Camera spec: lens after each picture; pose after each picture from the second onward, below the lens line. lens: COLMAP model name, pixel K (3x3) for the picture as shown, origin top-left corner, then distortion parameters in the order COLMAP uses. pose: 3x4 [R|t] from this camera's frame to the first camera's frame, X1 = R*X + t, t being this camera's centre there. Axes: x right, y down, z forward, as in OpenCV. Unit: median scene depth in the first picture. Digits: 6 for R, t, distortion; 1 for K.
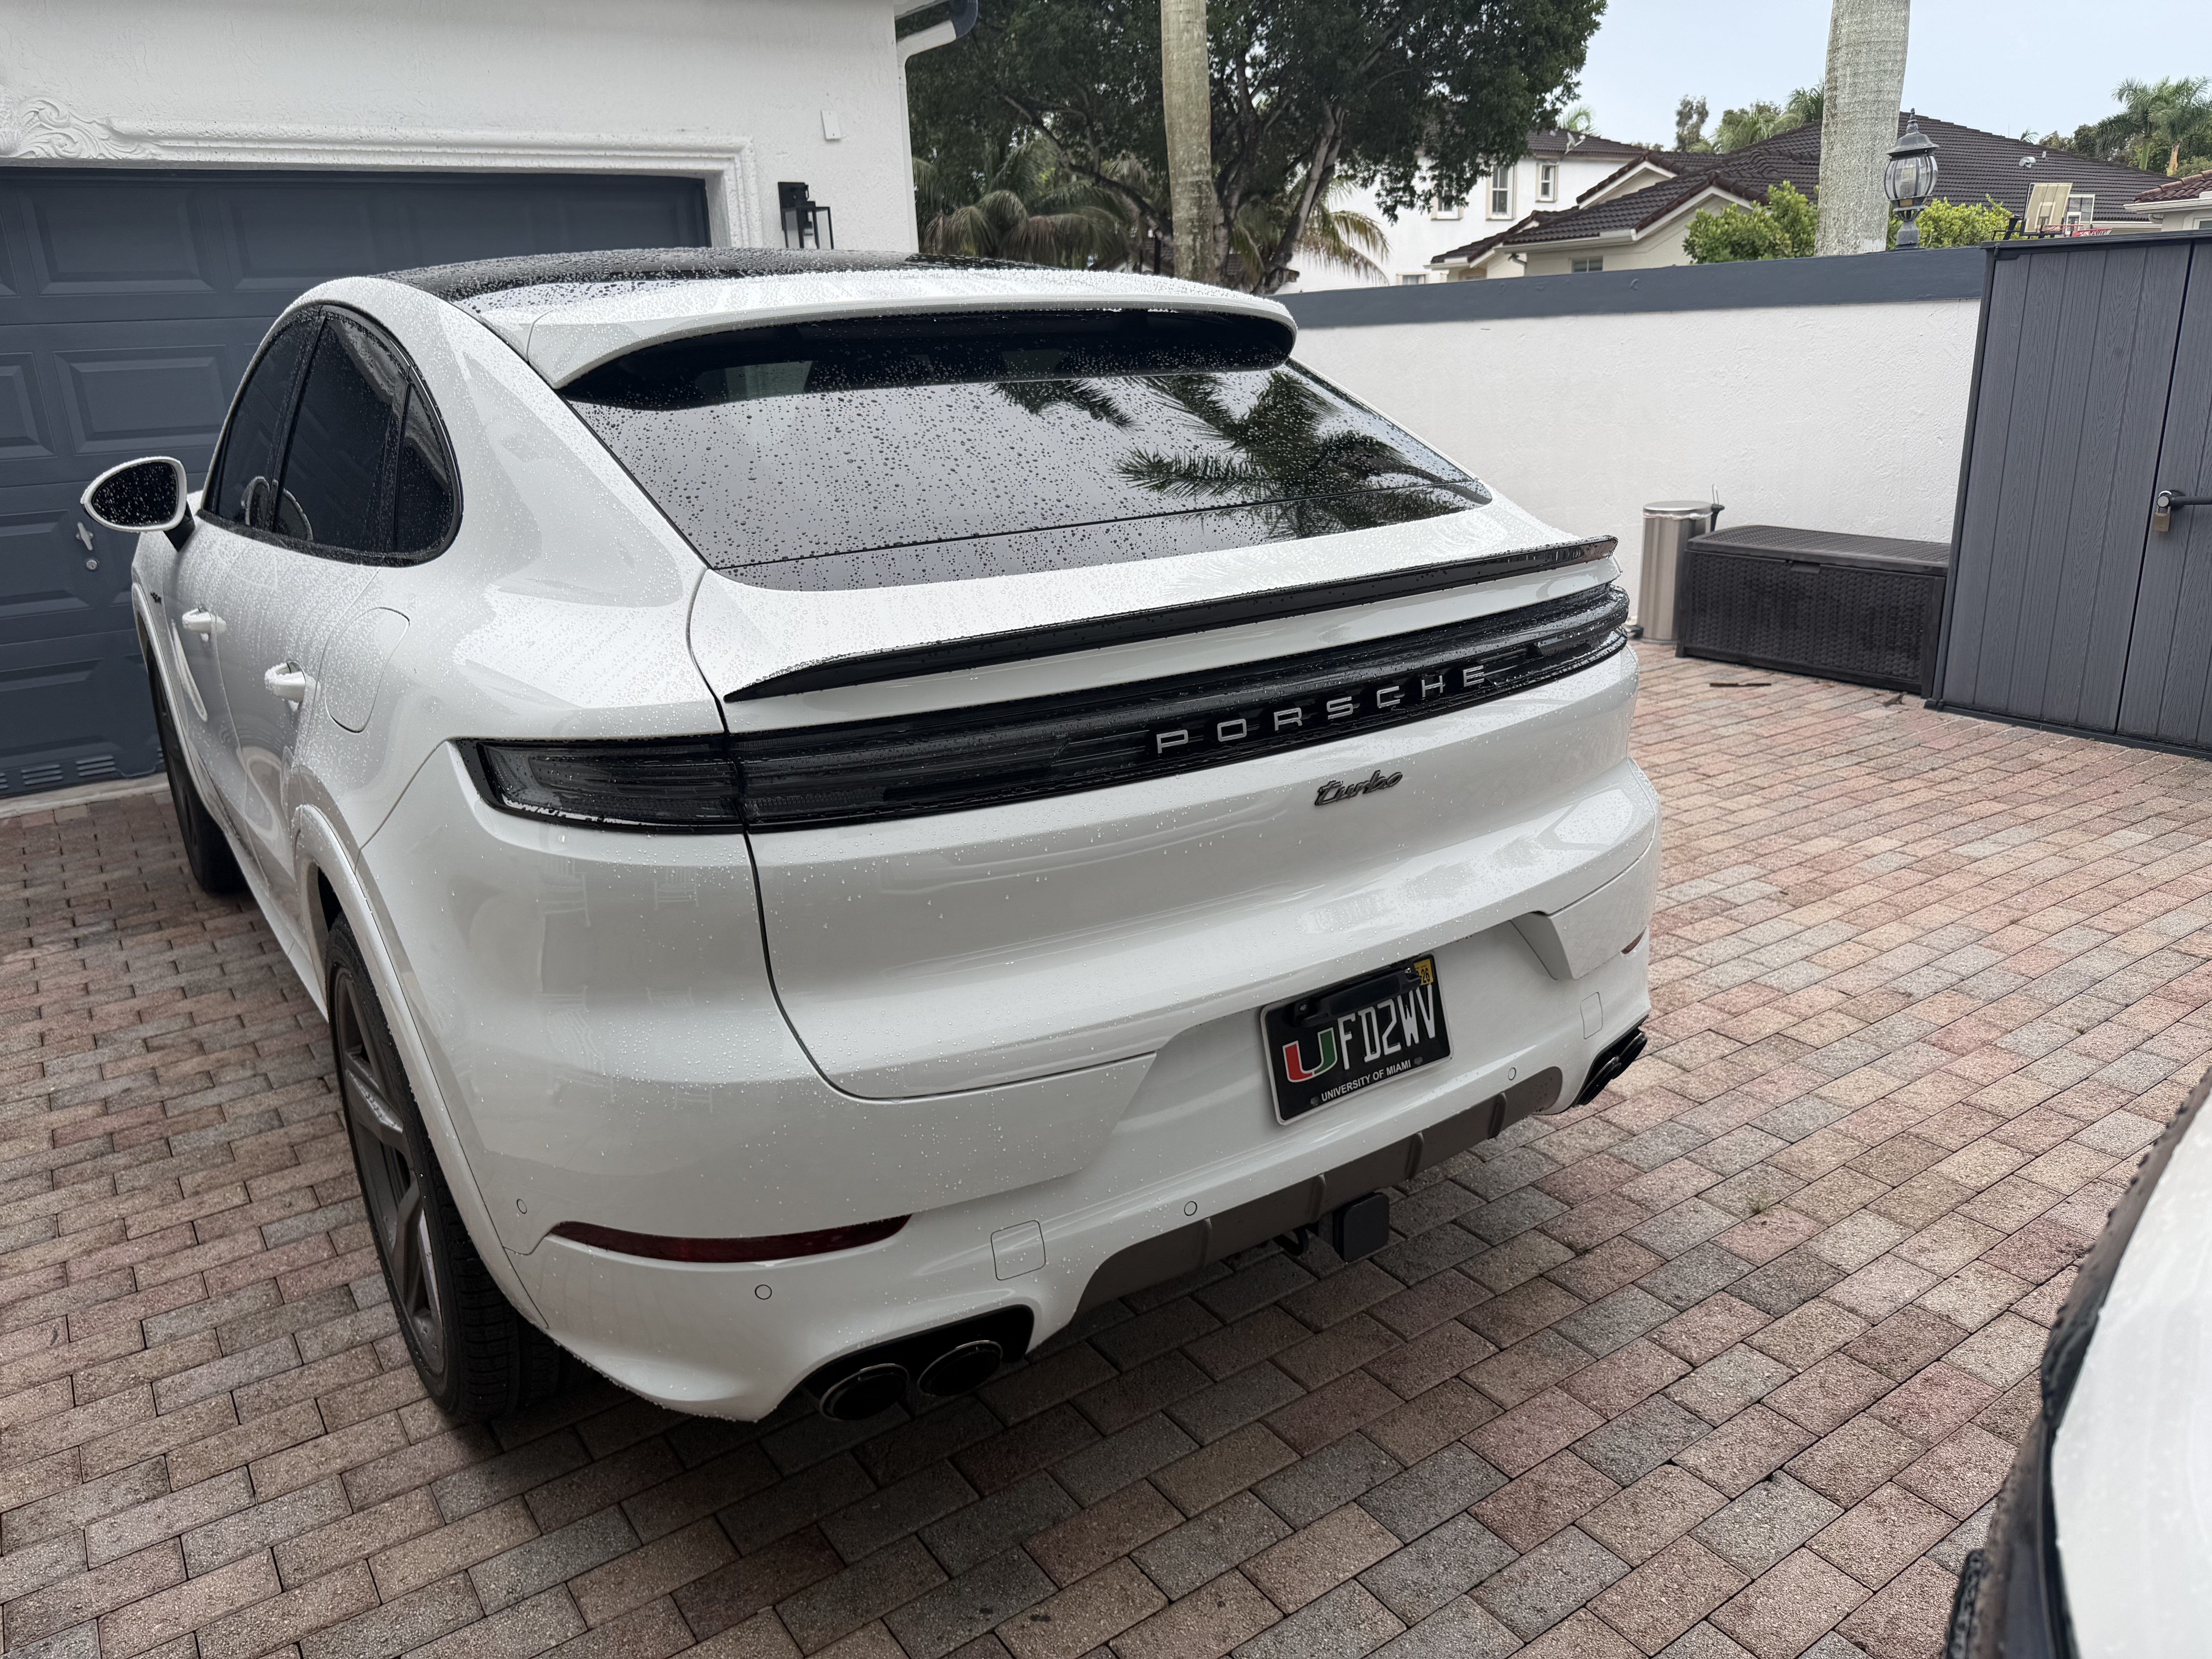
lens RADIAL K [[1579.8, 0, 1108.6], [0, 1579.8, 813.3], [0, 0, 1]] dist [0.005651, -0.009461]
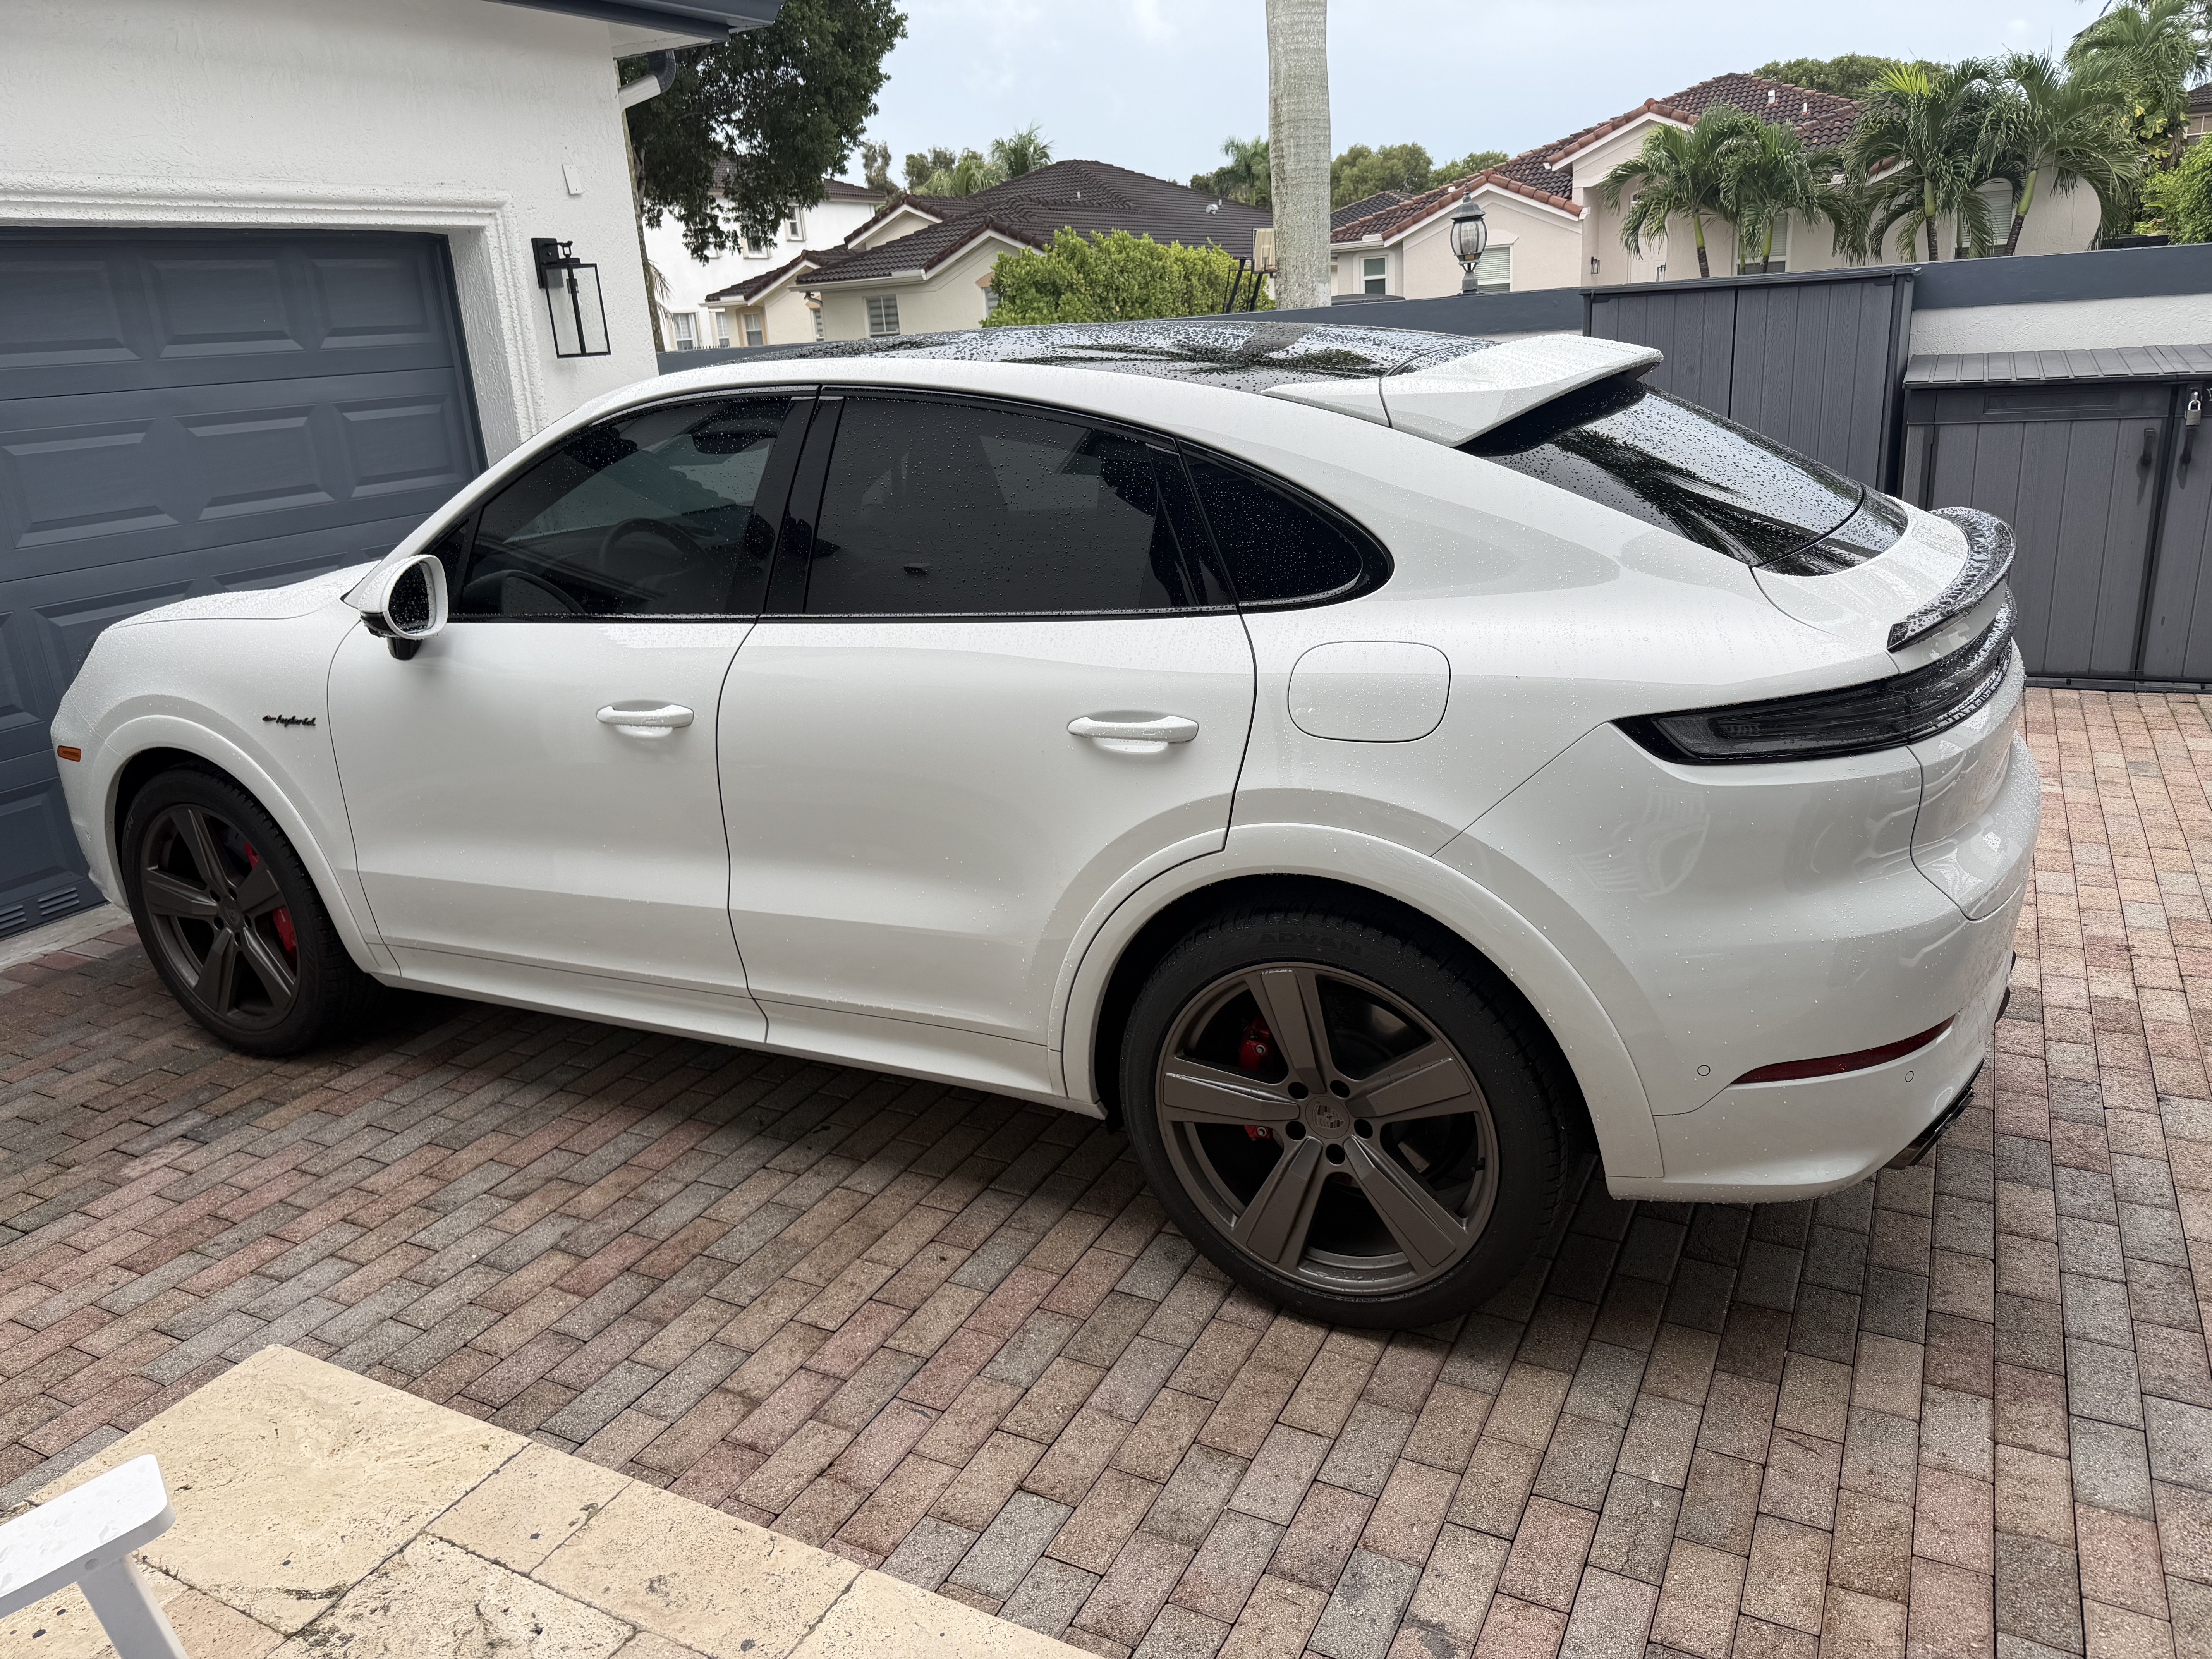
lens RADIAL K [[1562.2, 0, 1109.6], [0, 1562.2, 827.1], [0, 0, 1]] dist [0.032693, -0.041281]
pose [[0.889286, -0.158488, 0.429013, -0.405020], [0.162860, 0.986286, 0.026770, -0.019268], [-0.427372, 0.046063, 0.902901, 0.012111]]
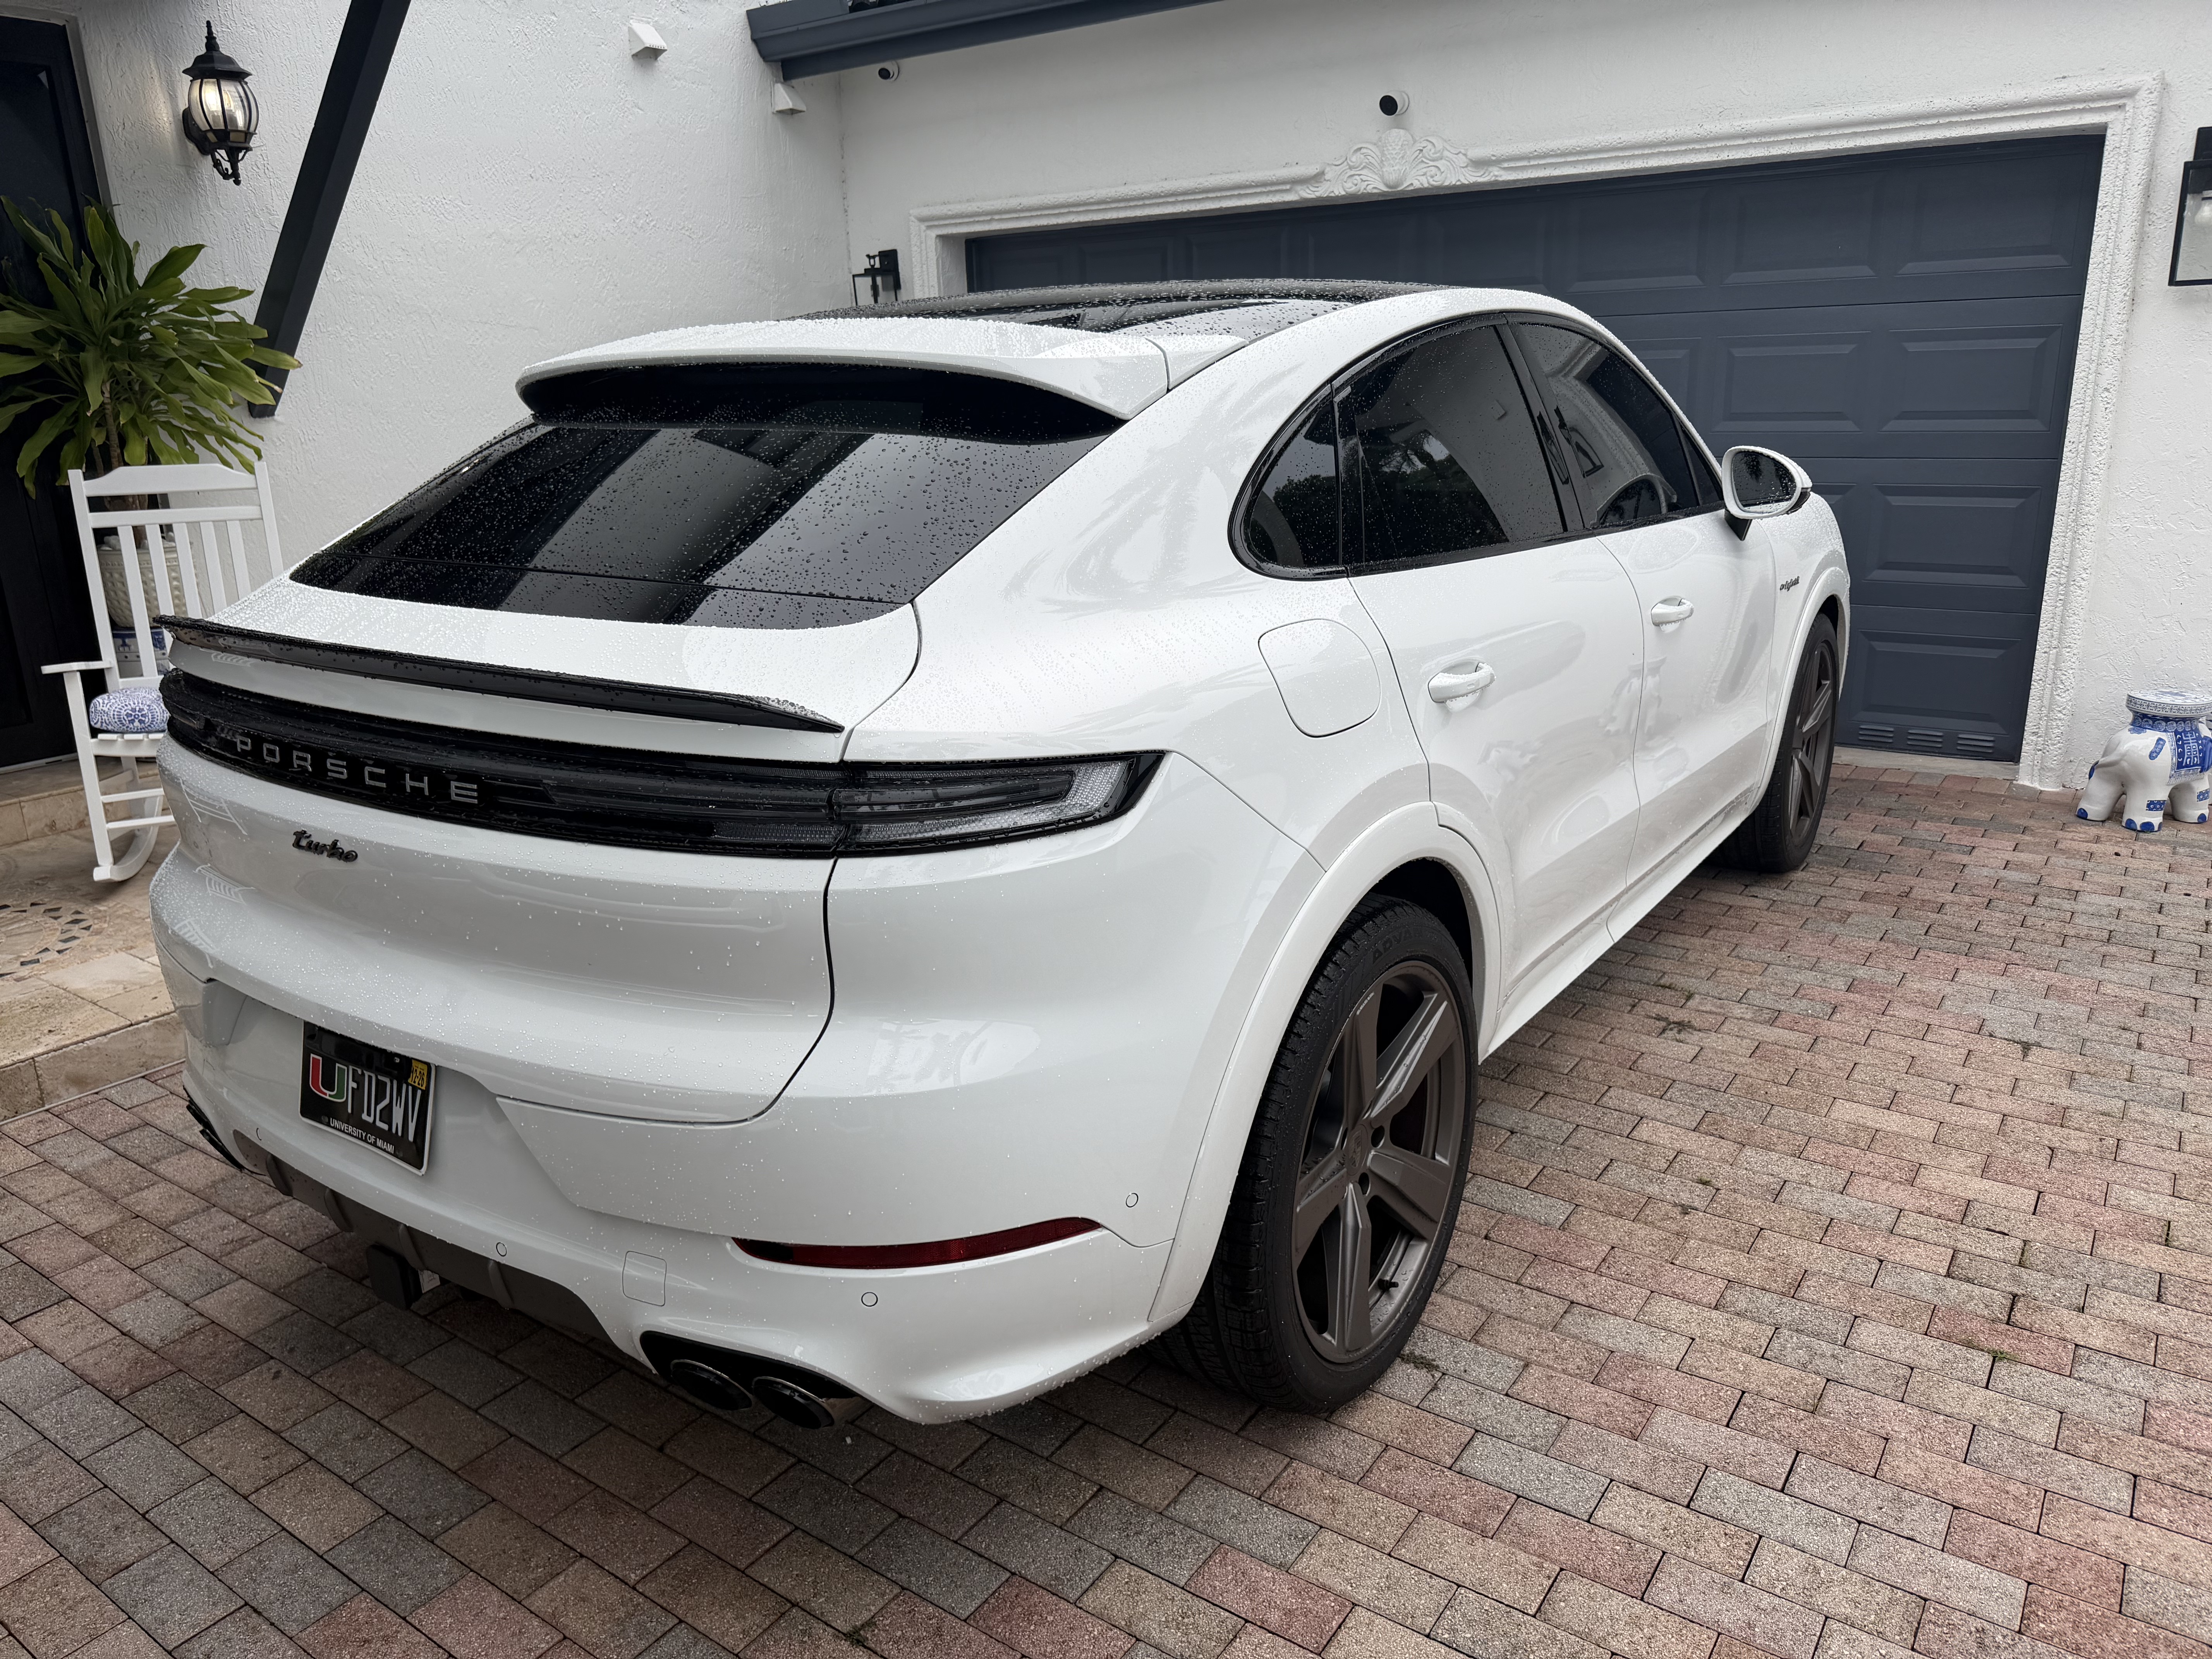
lens RADIAL K [[1568.8, 0, 1106.0], [0, 1568.8, 829.5], [0, 0, 1]] dist [-0.003403, 0.002088]
pose [[0.340886, 0.293844, -0.893002, 0.404900], [-0.264182, 0.941561, 0.208977, -0.122668], [0.902222, 0.164677, 0.398593, 0.338750]]
